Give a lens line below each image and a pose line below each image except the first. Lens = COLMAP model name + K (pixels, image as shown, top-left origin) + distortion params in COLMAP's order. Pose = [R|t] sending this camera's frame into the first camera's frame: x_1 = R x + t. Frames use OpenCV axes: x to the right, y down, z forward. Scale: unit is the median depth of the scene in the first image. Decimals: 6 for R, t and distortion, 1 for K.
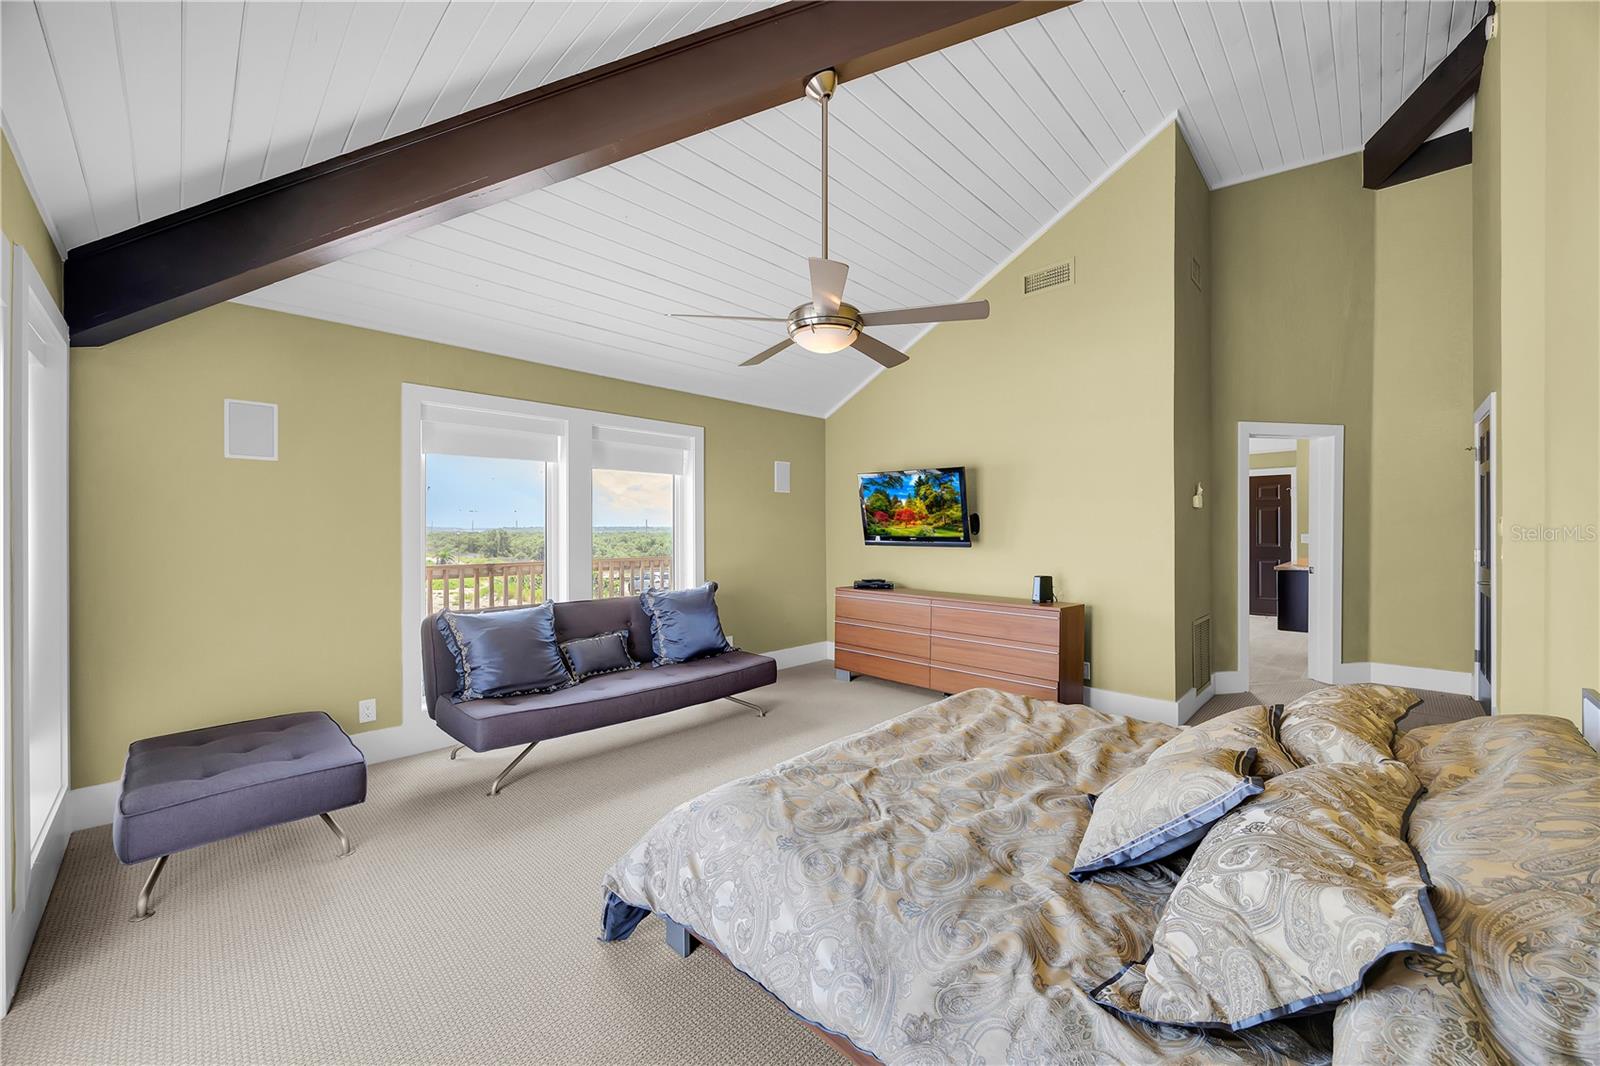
lens RADIAL K [[635.7, 0, 806.3], [0, 635.7, 521.6], [0, 0, 1]] dist [-0.022237, 0.005871]
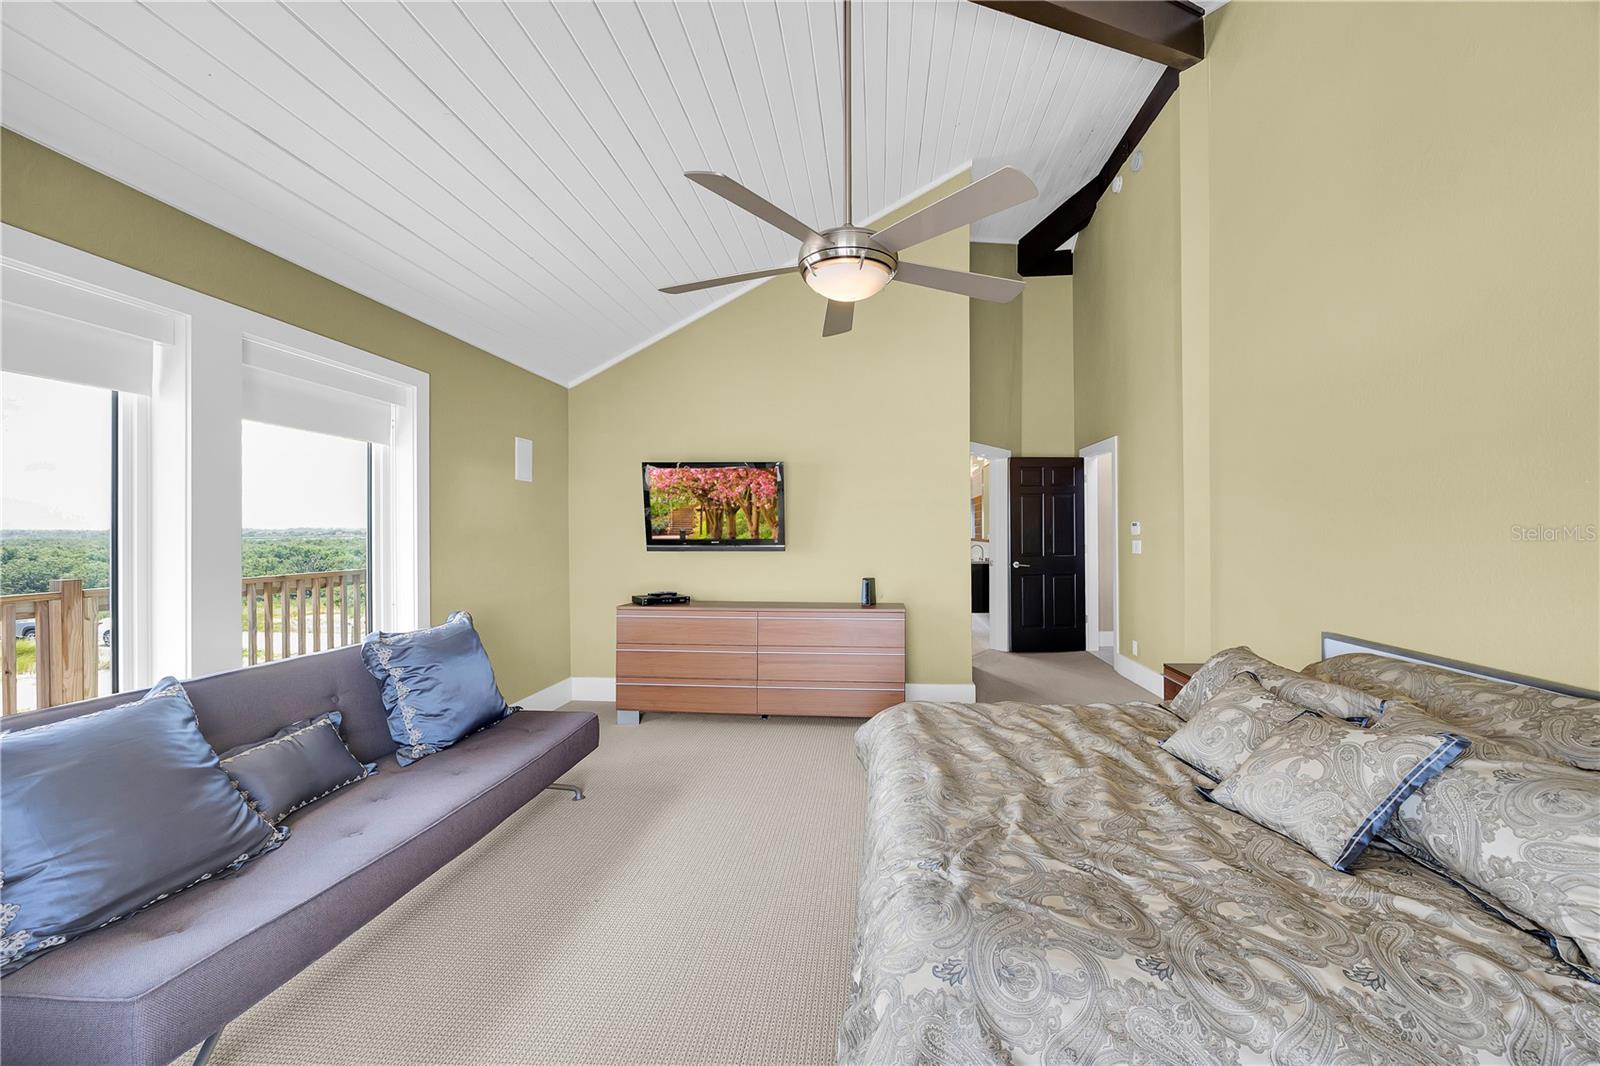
lens RADIAL K [[635.7, 0, 806.3], [0, 635.7, 521.6], [0, 0, 1]] dist [-0.022237, 0.005871]
pose [[0.753834, 0.008221, 0.657014, -0.332615], [-0.004808, 0.999964, -0.006996, 0.004796], [-0.657047, 0.002115, 0.753846, 0.301059]]
